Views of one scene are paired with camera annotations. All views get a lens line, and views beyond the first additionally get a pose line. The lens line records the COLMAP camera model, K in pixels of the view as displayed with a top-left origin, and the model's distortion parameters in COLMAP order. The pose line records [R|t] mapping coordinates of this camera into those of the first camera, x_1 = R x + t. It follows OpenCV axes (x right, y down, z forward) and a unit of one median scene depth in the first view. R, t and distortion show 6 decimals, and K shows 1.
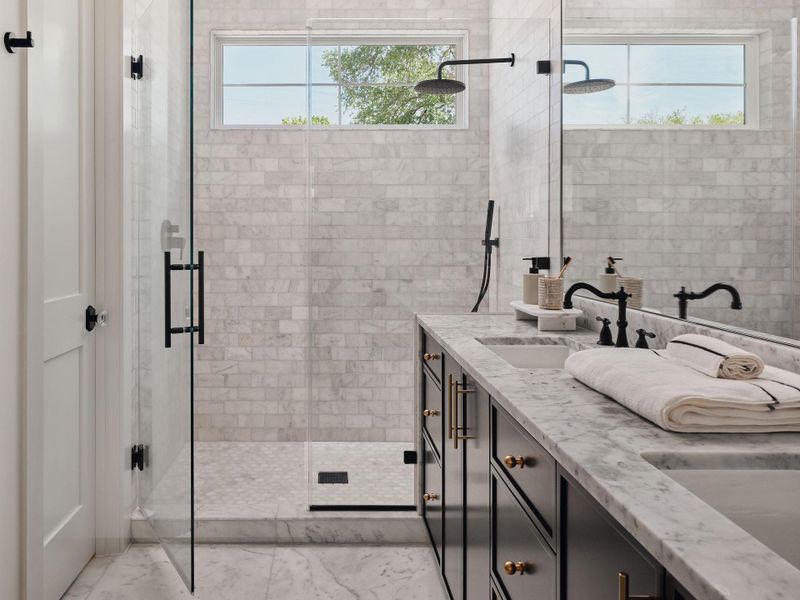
lens RADIAL K [[591.4, 0, 320.6], [0, 591.4, 246.9], [0, 0, 1]] dist [-0.023898, -0.003779]
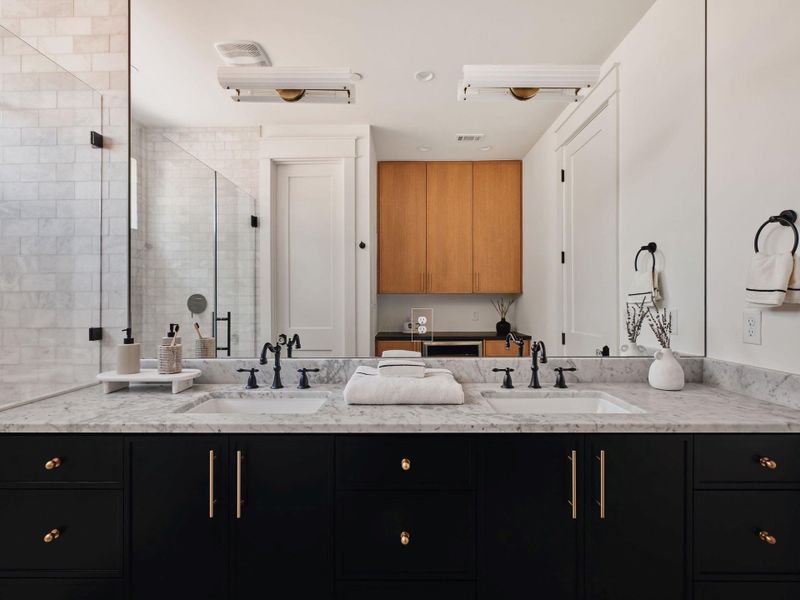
lens RADIAL K [[405.3, 0, 400.0], [0, 405.3, 300.0], [0, 0, 1]] dist [0.000533, -0.000786]
pose [[-0.006485, 0.000647, 0.999979, -0.229967], [0.020281, 0.999794, -0.000515, -0.013880], [-0.999773, 0.020278, -0.006497, 0.347446]]
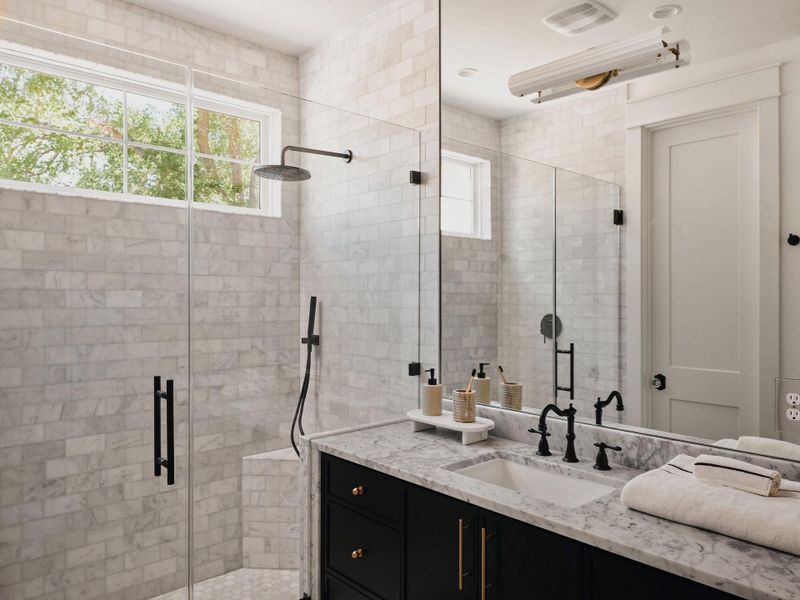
lens RADIAL K [[585.1, 0, 400.0], [0, 585.1, 300.0], [0, 0, 1]] dist [-0.001353, -0.003403]
pose [[0.731599, -0.002457, 0.681731, -0.238523], [0.008717, 0.999945, -0.005752, -0.061970], [-0.681680, 0.010151, 0.731580, 0.198428]]
